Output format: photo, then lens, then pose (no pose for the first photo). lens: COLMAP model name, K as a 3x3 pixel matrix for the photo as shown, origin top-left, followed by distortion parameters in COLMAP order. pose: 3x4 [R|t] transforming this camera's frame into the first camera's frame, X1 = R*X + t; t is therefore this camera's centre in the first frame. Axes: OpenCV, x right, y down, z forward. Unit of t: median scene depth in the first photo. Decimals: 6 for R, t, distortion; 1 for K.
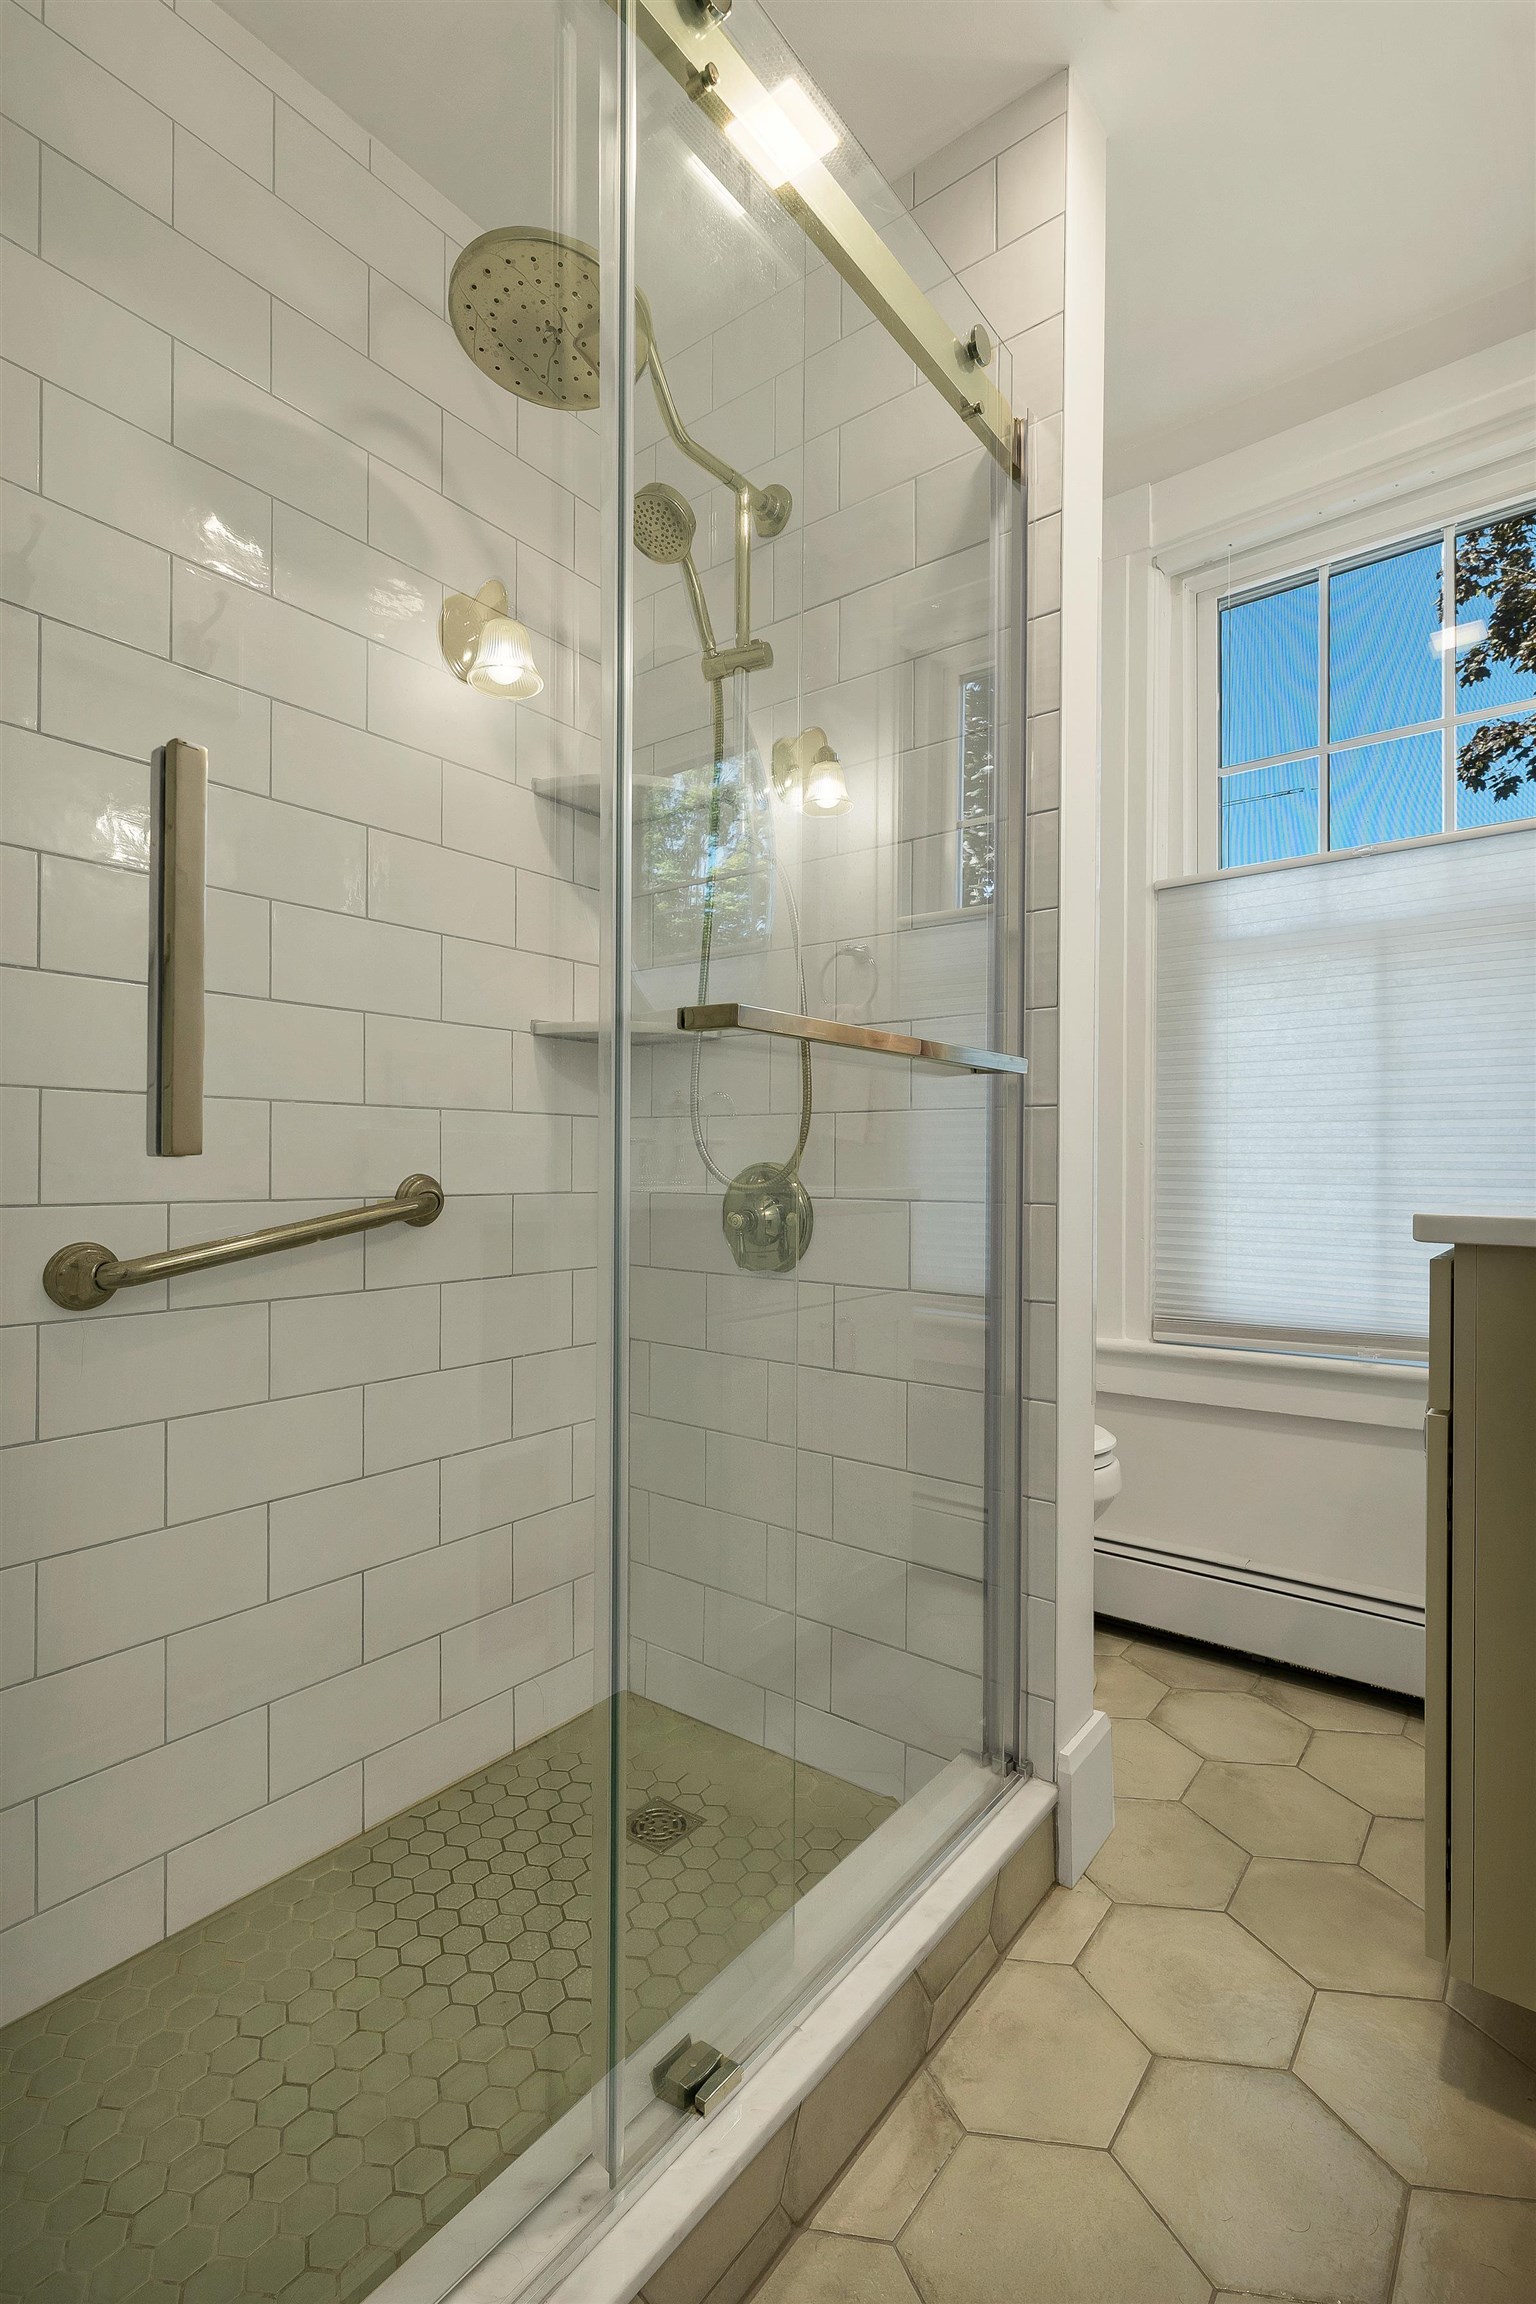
lens RADIAL K [[1045.2, 0, 764.0], [0, 1045.2, 1158.8], [0, 0, 1]] dist [0.001060, -0.000719]
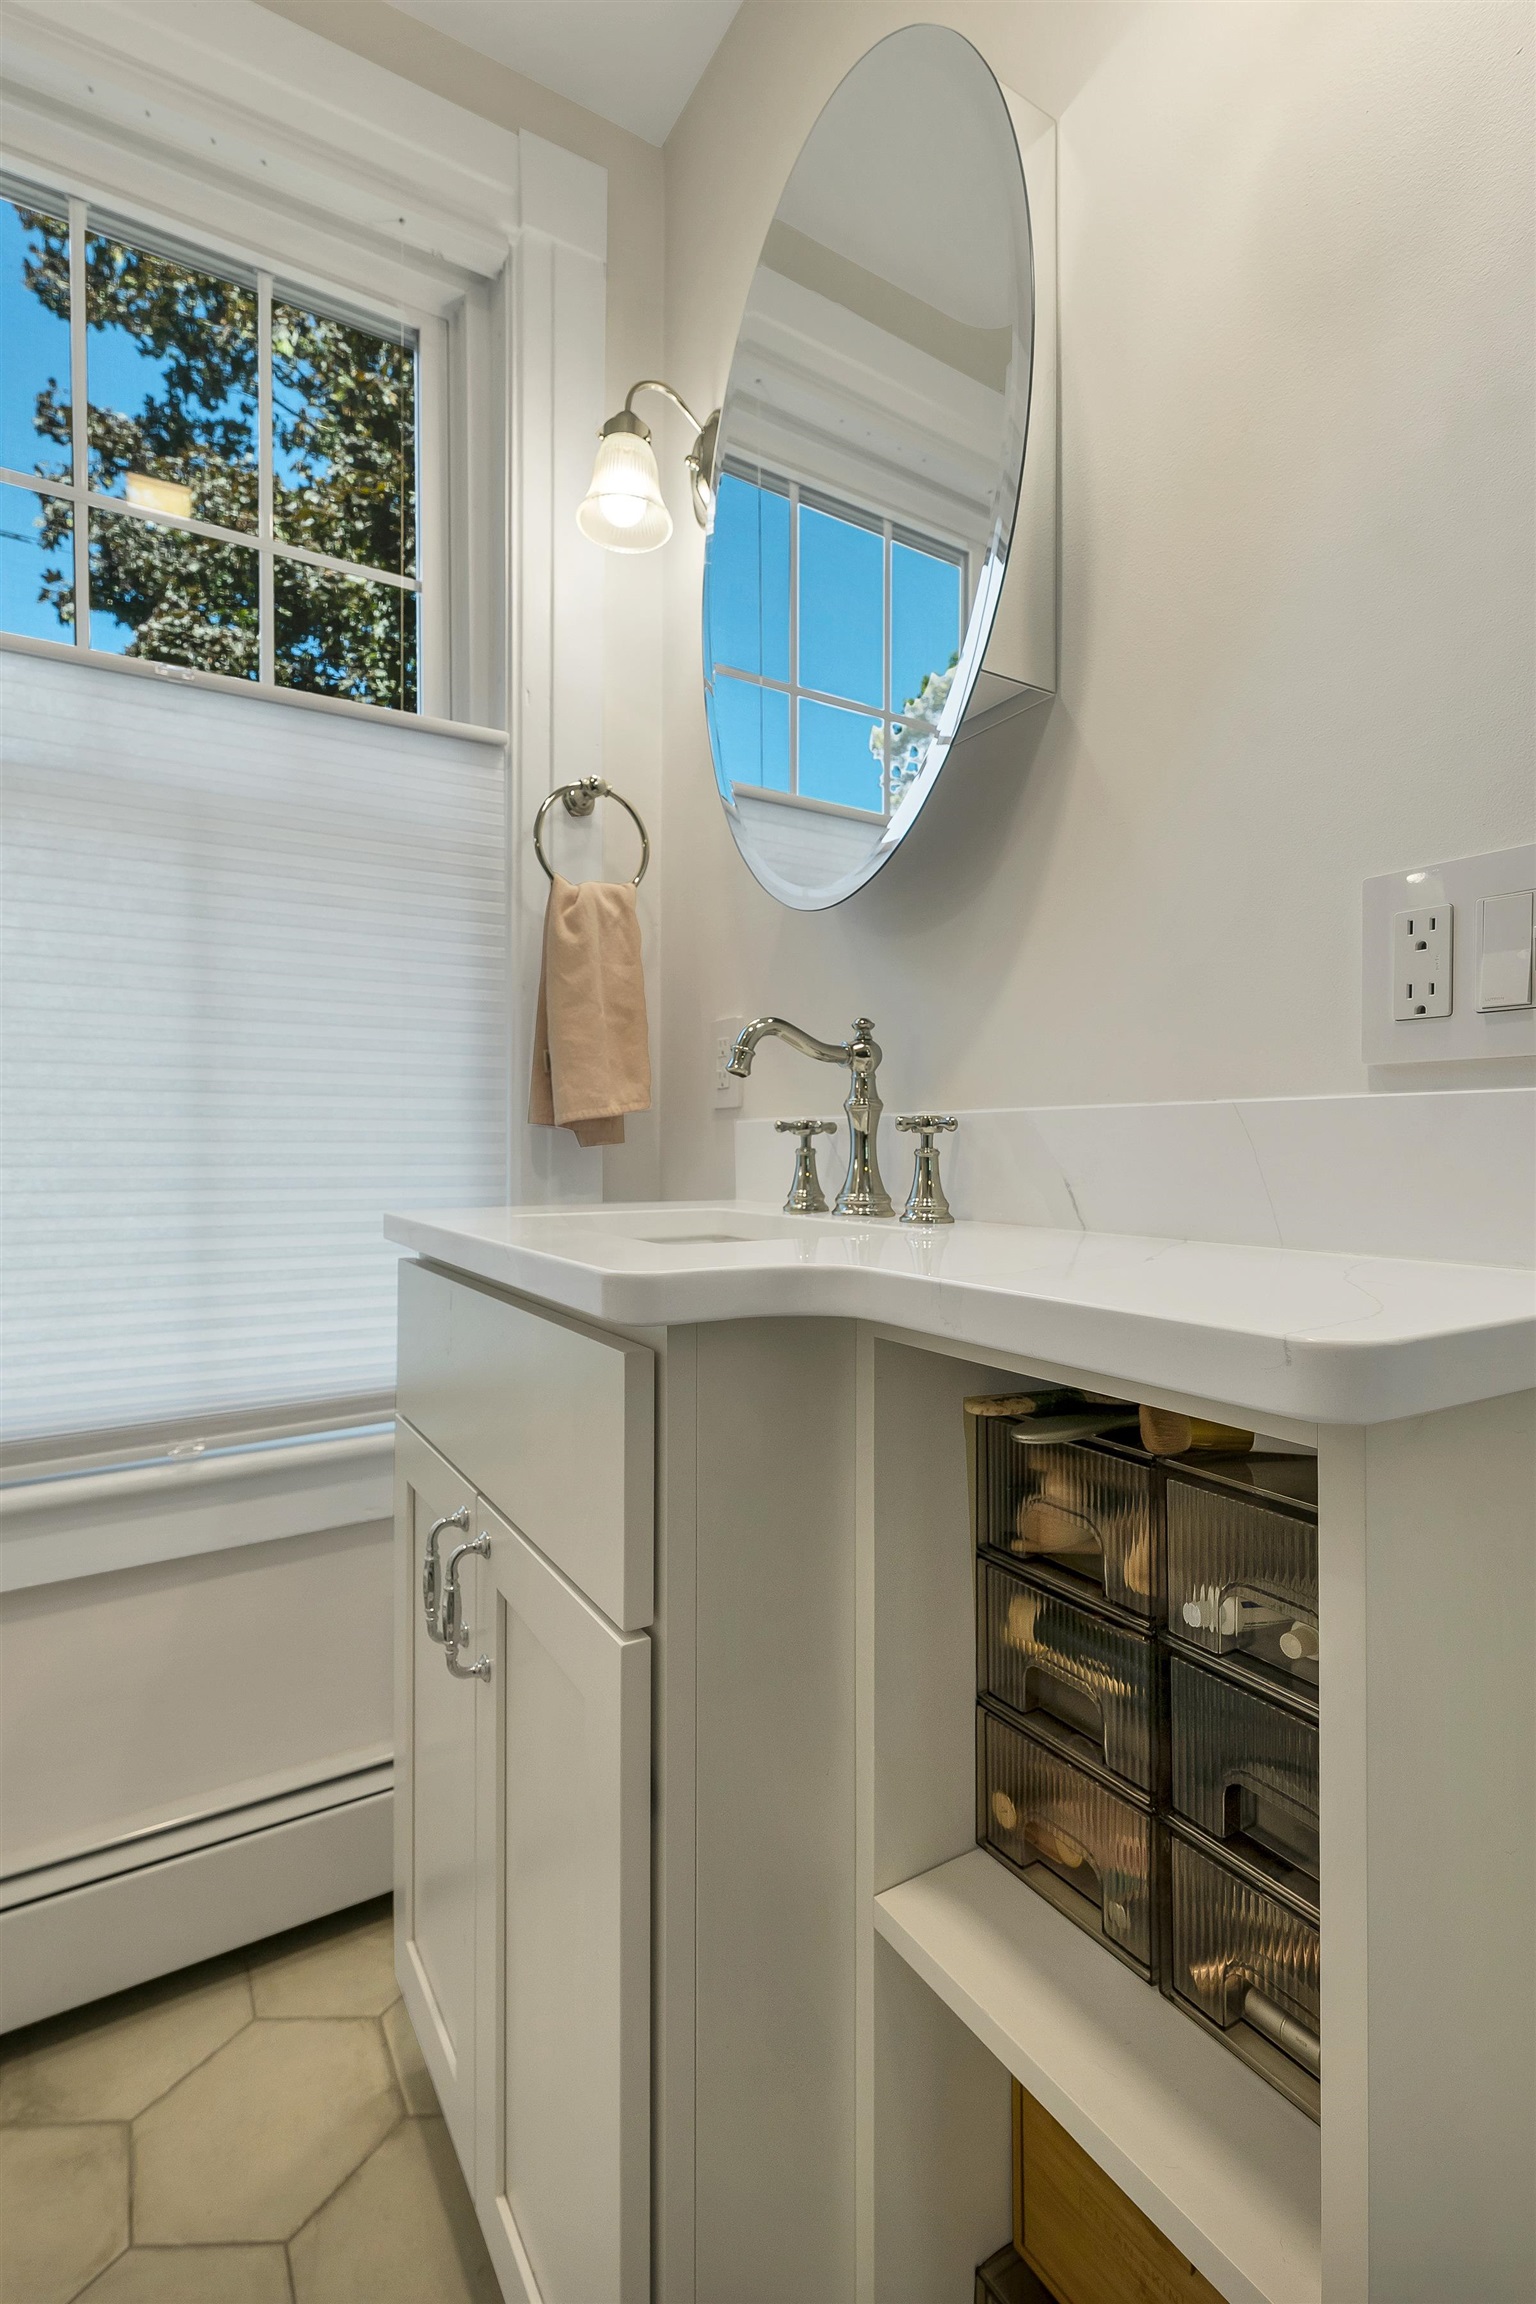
lens RADIAL K [[1045.2, 0, 763.6], [0, 1045.2, 1149.2], [0, 0, 1]] dist [0.001060, -0.000719]
pose [[0.351501, -0.005205, 0.936173, 0.096863], [-0.002903, 0.999974, 0.006650, -0.005922], [-0.936183, -0.005055, 0.351477, 0.431172]]
